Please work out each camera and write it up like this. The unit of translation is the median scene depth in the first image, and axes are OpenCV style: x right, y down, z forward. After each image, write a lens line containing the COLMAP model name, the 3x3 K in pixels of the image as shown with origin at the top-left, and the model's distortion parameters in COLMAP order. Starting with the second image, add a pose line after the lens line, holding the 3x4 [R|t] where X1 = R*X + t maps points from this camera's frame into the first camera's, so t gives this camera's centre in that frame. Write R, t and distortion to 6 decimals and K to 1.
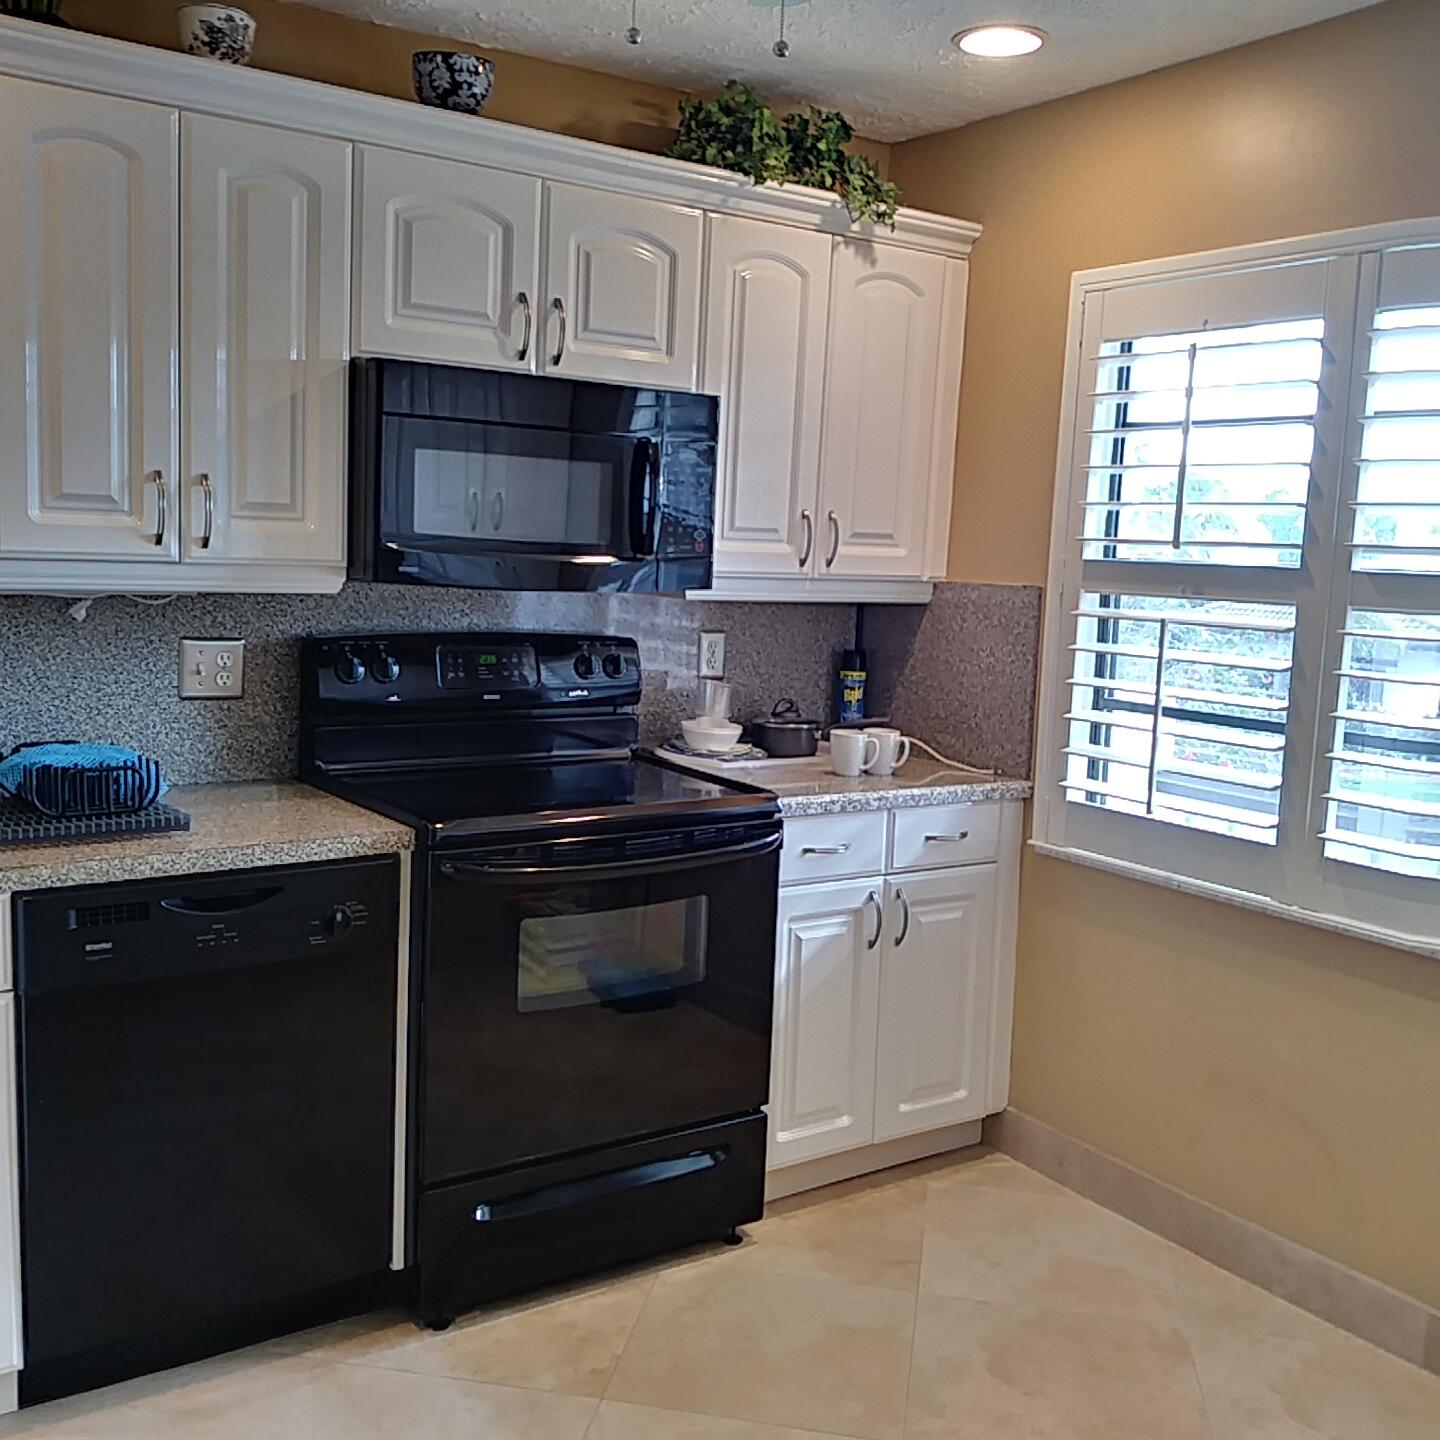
lens RADIAL K [[1501.9, 0, 723.3], [0, 1501.9, 716.1], [0, 0, 1]] dist [0.063637, 0.000000]
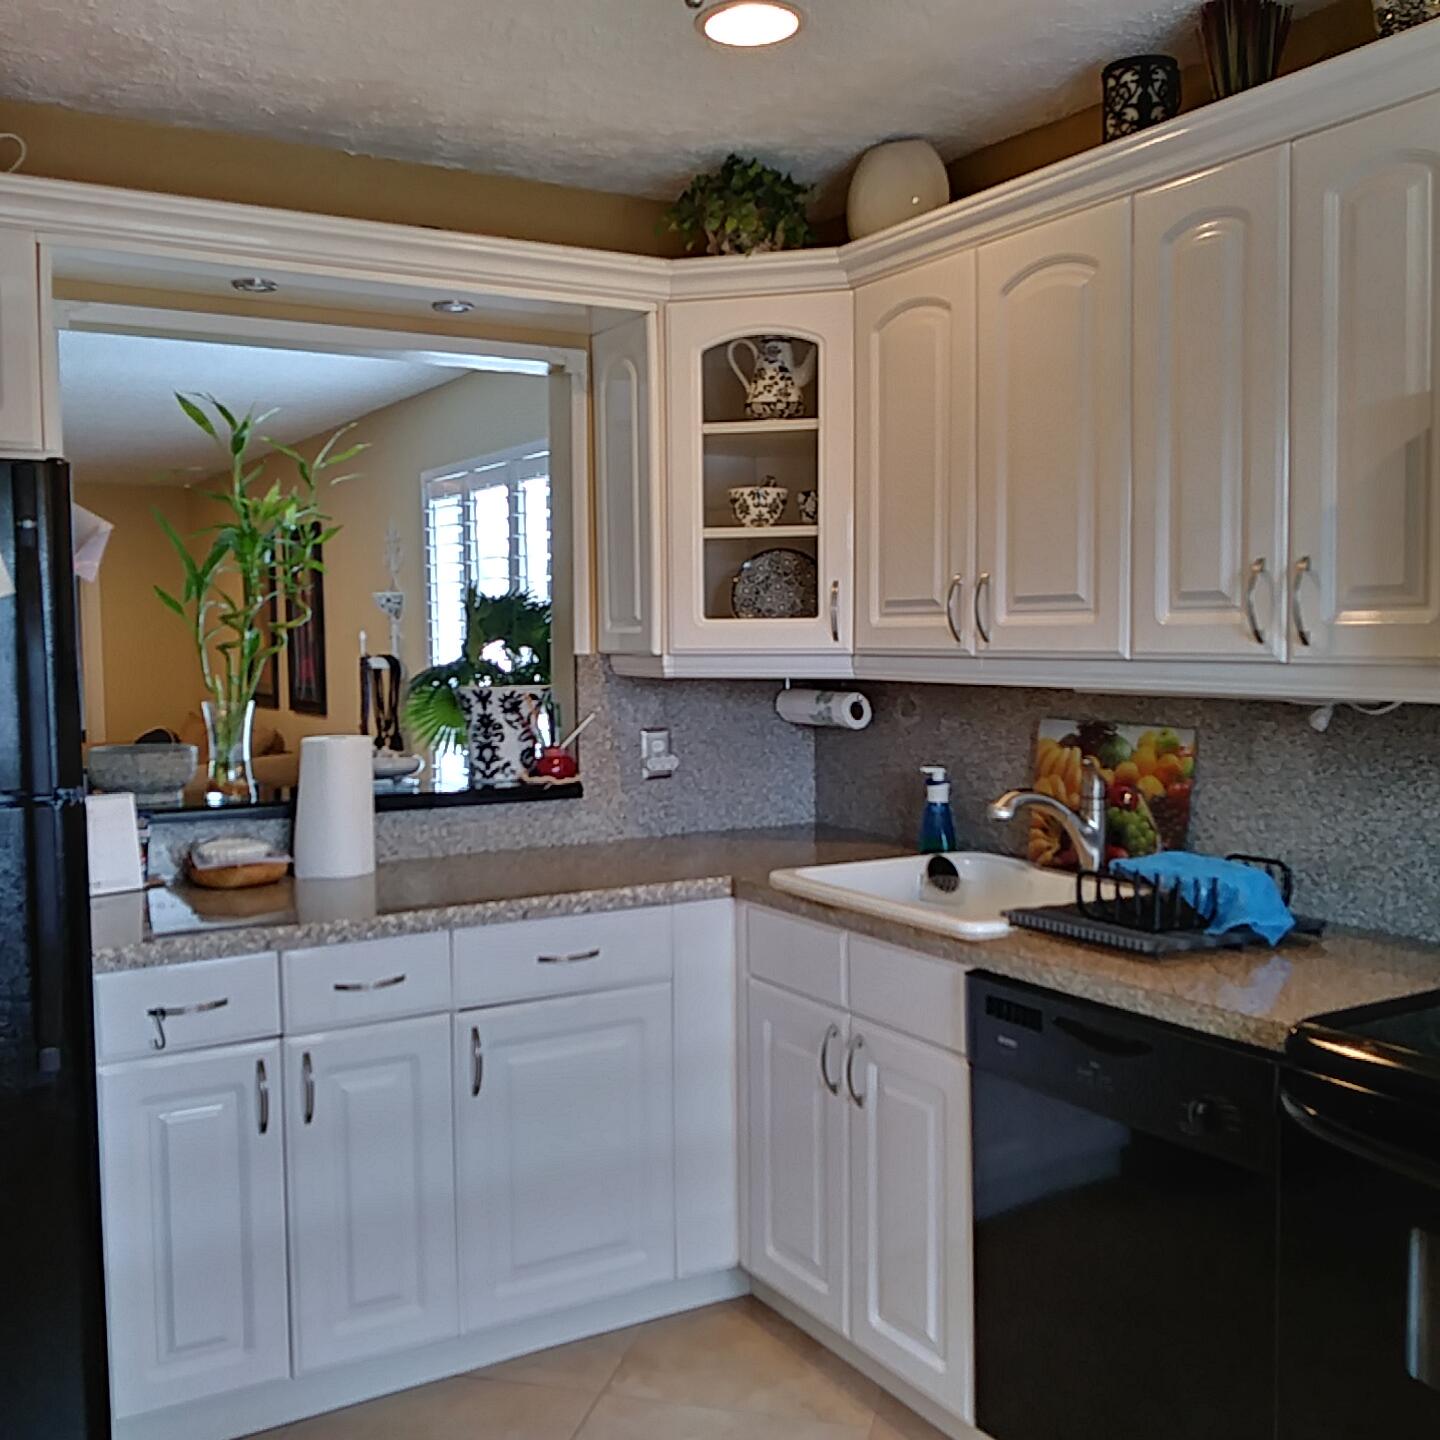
lens RADIAL K [[1501.9, 0, 724.2], [0, 1501.9, 724.2], [0, 0, 1]] dist [0.063637, 0.000000]
pose [[-0.077895, 0.025853, -0.996626, 0.487029], [-0.111615, 0.993153, 0.034487, -0.057570], [0.990694, 0.113925, -0.074476, 0.708706]]
